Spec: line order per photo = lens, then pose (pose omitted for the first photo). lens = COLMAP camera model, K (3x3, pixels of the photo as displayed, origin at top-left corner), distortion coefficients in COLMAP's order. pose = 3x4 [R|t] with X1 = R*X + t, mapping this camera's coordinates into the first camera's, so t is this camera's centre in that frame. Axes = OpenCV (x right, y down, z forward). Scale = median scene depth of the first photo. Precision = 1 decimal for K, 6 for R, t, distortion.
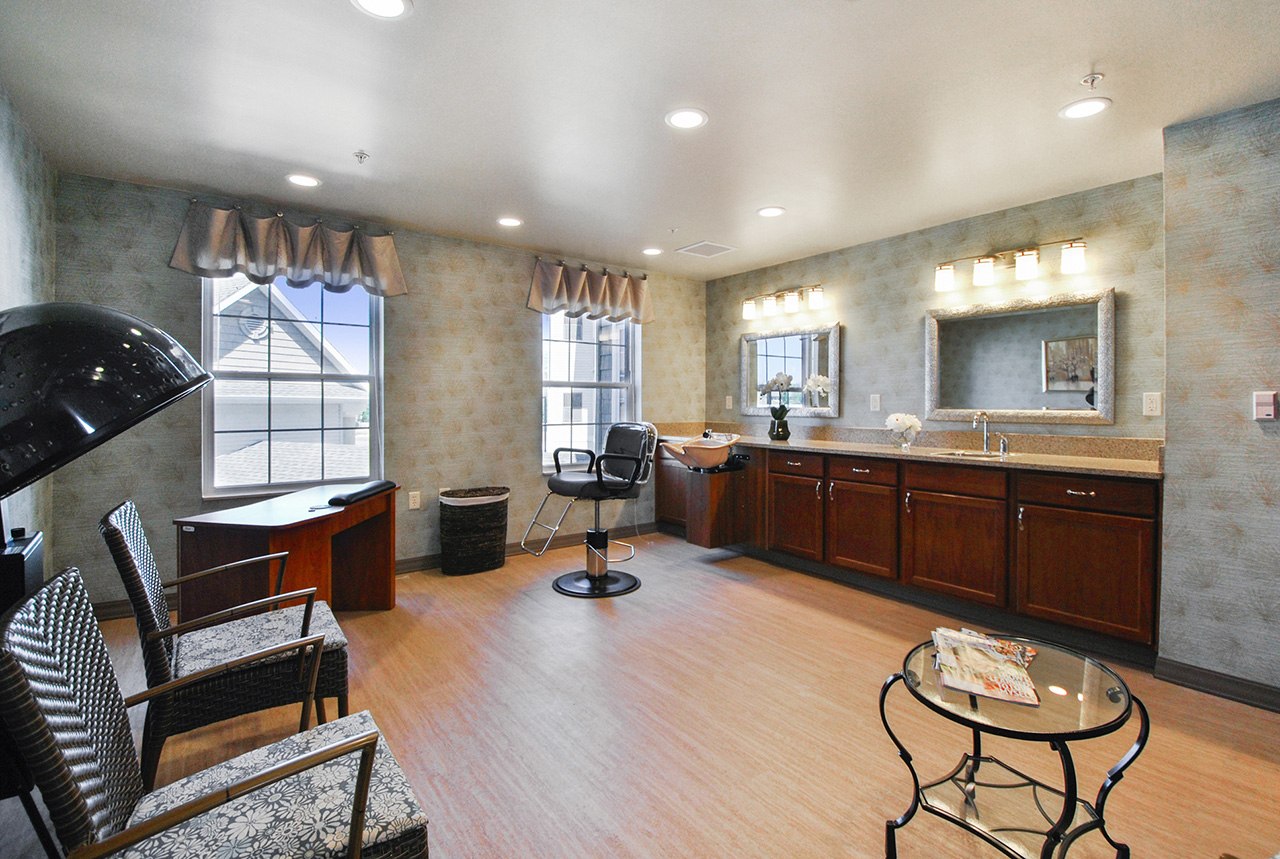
lens RADIAL K [[582.7, 0, 634.3], [0, 582.7, 405.2], [0, 0, 1]] dist [-0.000498, -0.004774]
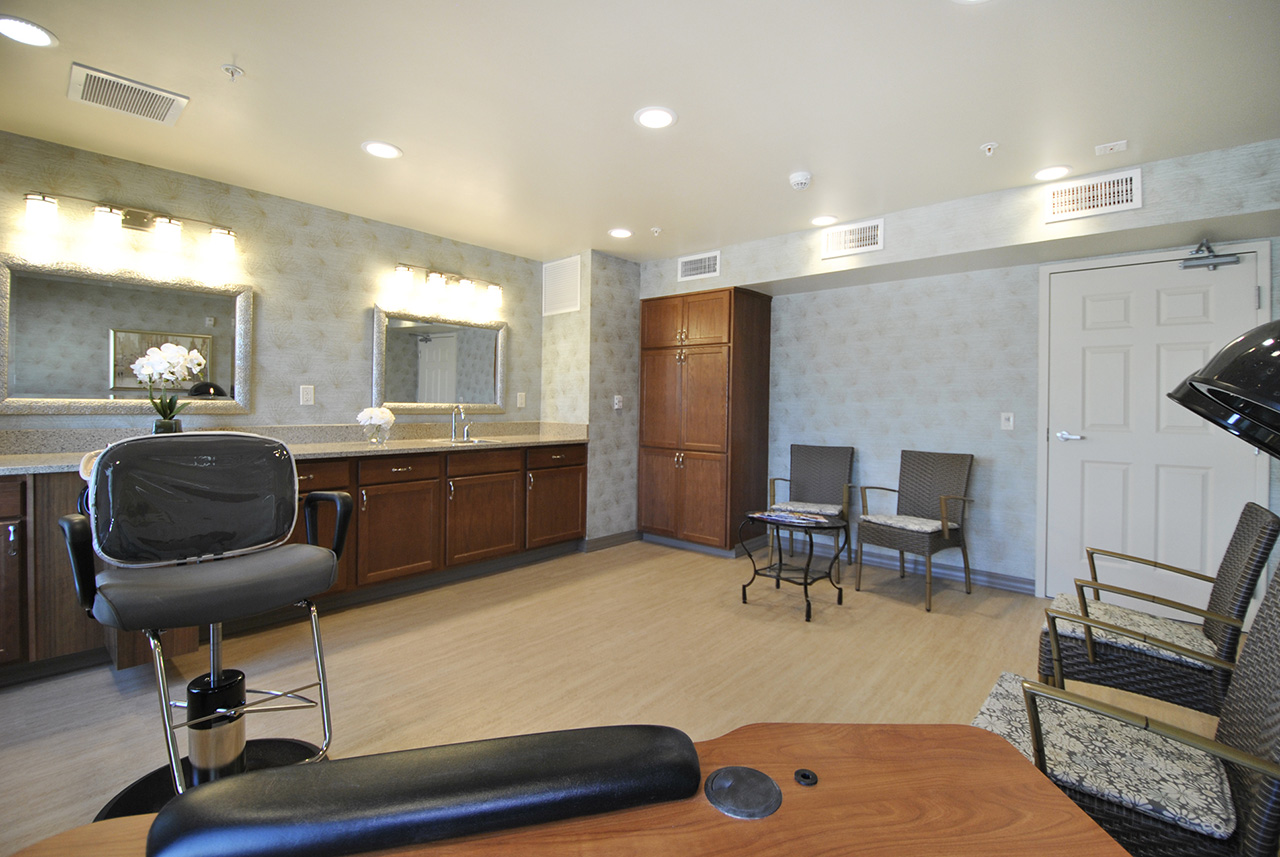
lens RADIAL K [[582.7, 0, 622.0], [0, 582.7, 406.4], [0, 0, 1]] dist [-0.000498, -0.004774]
pose [[-0.207267, -0.014983, 0.978170, -0.666147], [-0.016252, 0.999797, 0.011870, -0.006853], [-0.978149, -0.013437, -0.207469, 0.943278]]
